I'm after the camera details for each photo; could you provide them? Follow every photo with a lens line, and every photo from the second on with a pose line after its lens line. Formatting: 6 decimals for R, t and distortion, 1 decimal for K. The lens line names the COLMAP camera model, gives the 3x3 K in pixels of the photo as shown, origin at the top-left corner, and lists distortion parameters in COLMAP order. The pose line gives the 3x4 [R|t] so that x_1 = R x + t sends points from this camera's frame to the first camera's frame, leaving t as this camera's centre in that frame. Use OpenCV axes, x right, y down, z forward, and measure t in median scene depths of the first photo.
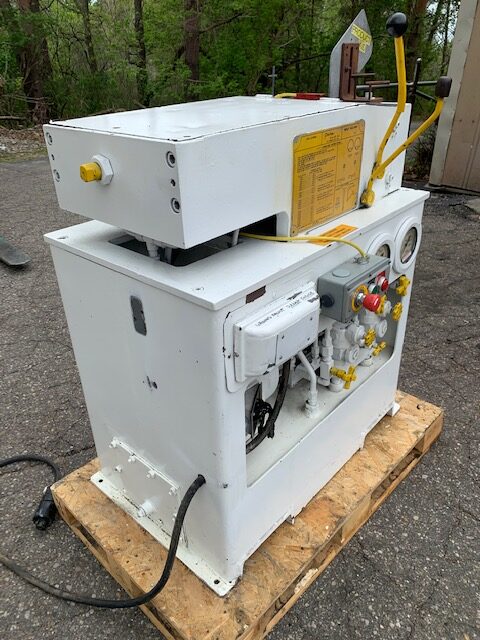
lens RADIAL K [[489.1, 0, 239.9], [0, 489.1, 316.9], [0, 0, 1]] dist [0.007774, -0.001142]
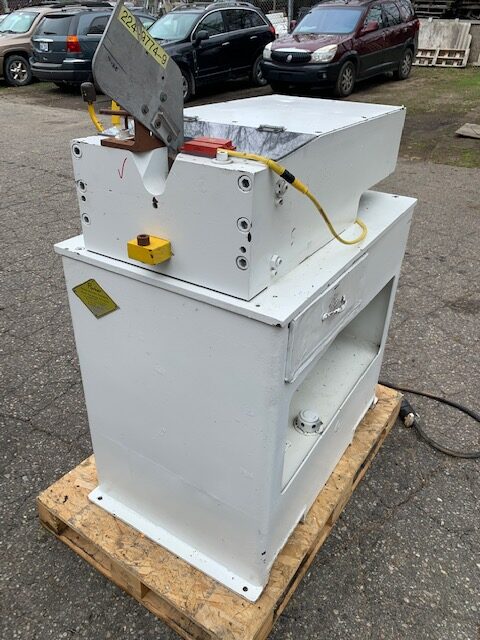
lens RADIAL K [[492.6, 0, 238.3], [0, 492.6, 317.7], [0, 0, 1]] dist [0.009008, -0.002281]
pose [[-0.985668, 0.090214, -0.142551, 0.255665], [-0.076902, 0.511817, 0.855646, -1.044051], [0.150151, 0.854345, -0.497544, 1.793019]]
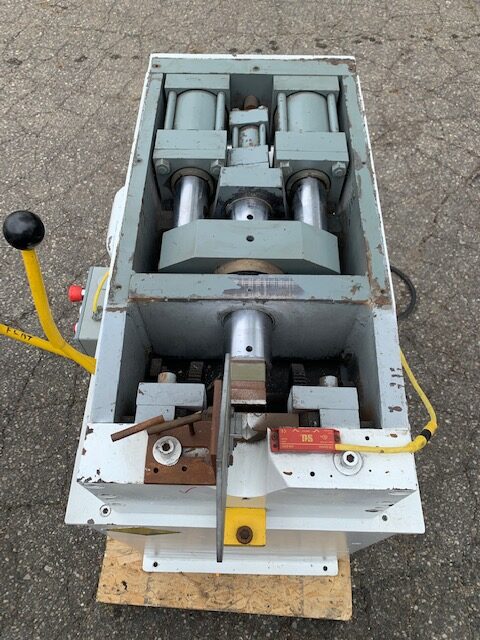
lens RADIAL K [[492.6, 0, 238.3], [0, 492.6, 317.7], [0, 0, 1]] dist [0.009008, -0.002281]
pose [[-0.759605, 0.579095, -0.296055, 0.311821], [-0.295068, 0.098812, 0.950353, -1.029527], [0.579599, 0.809250, 0.095814, 1.013556]]
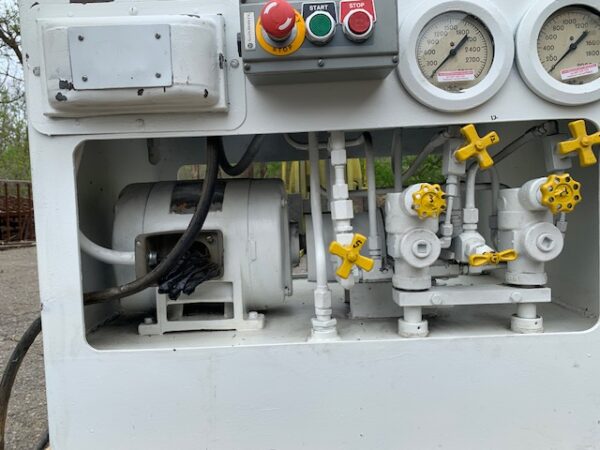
lens RADIAL K [[470.0, 0, 298.2], [0, 470.0, 225.7], [0, 0, 1]] dist [-0.008458, -0.003164]
pose [[0.667241, 0.059110, -0.742493, 0.591285], [-0.341901, 0.909928, -0.234809, 0.246340], [0.661735, 0.410533, 0.627351, 0.701081]]
